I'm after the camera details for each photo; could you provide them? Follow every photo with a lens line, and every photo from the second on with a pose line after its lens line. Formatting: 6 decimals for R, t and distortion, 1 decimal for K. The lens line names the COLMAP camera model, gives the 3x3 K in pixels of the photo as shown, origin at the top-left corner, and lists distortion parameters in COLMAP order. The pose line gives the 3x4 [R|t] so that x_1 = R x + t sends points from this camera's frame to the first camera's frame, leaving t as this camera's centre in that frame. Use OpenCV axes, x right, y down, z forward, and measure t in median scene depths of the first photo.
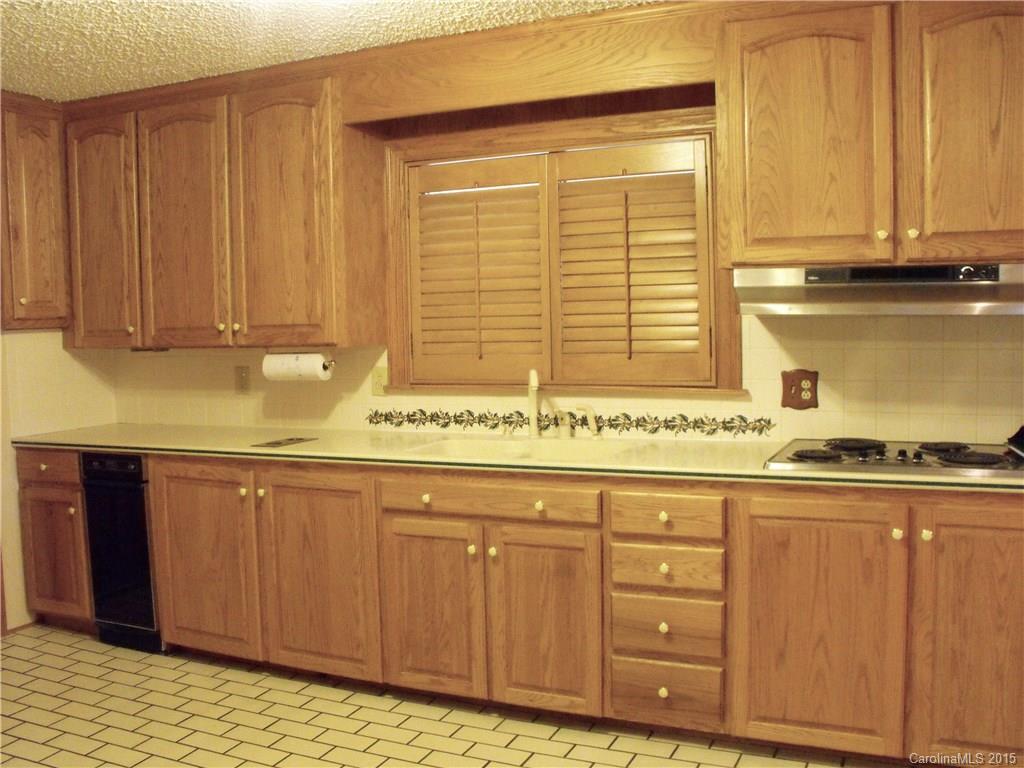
lens RADIAL K [[951.3, 0, 511.5], [0, 951.3, 408.0], [0, 0, 1]] dist [-0.196385, 0.169416]
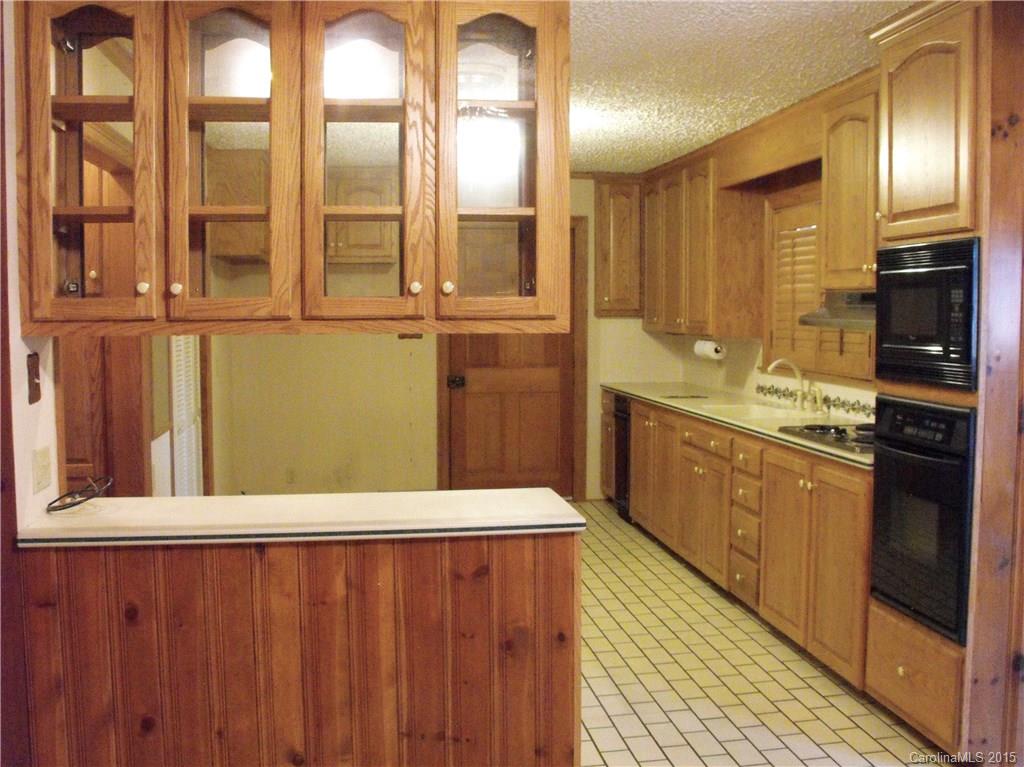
lens RADIAL K [[1018.1, 0, 510.0], [0, 1018.1, 397.9], [0, 0, 1]] dist [-0.216884, 0.234836]
pose [[0.553520, 0.093090, -0.827617, 0.927968], [-0.088960, 0.994657, 0.052381, -0.022931], [0.828071, 0.044631, 0.558844, -0.154372]]
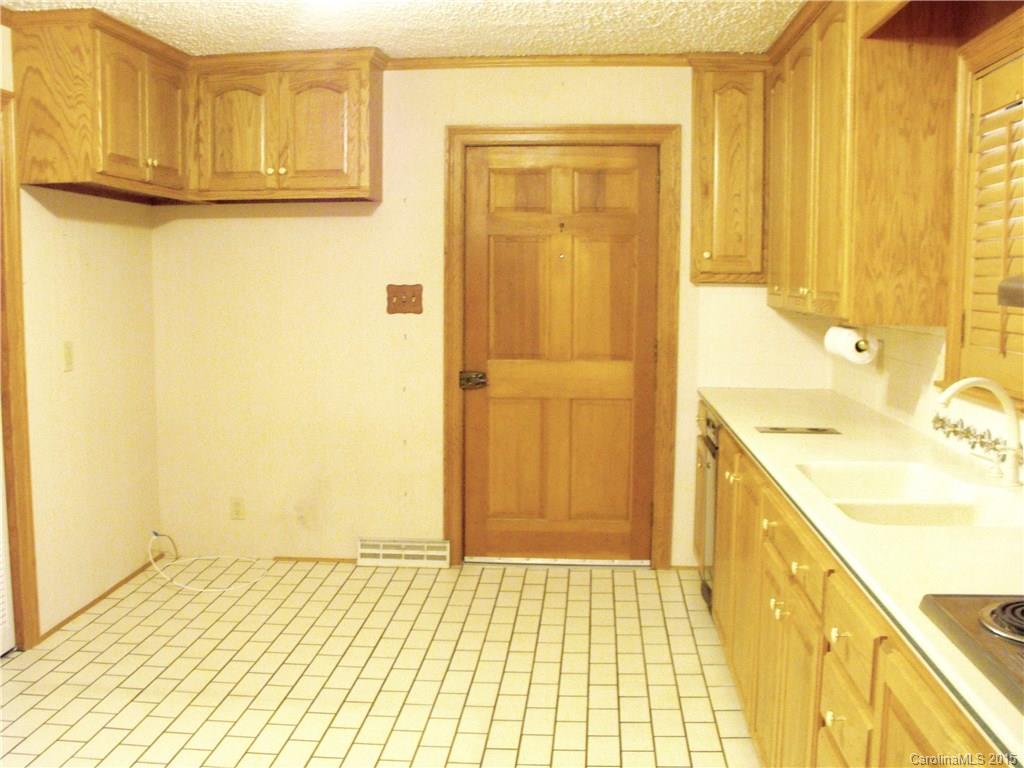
lens RADIAL K [[1018.1, 0, 510.0], [0, 1018.1, 398.4], [0, 0, 1]] dist [-0.216884, 0.234836]
pose [[0.357370, 0.135706, -0.924051, 0.472381], [-0.099050, 0.989315, 0.106984, -0.060489], [0.928696, 0.053294, 0.366993, 0.408991]]
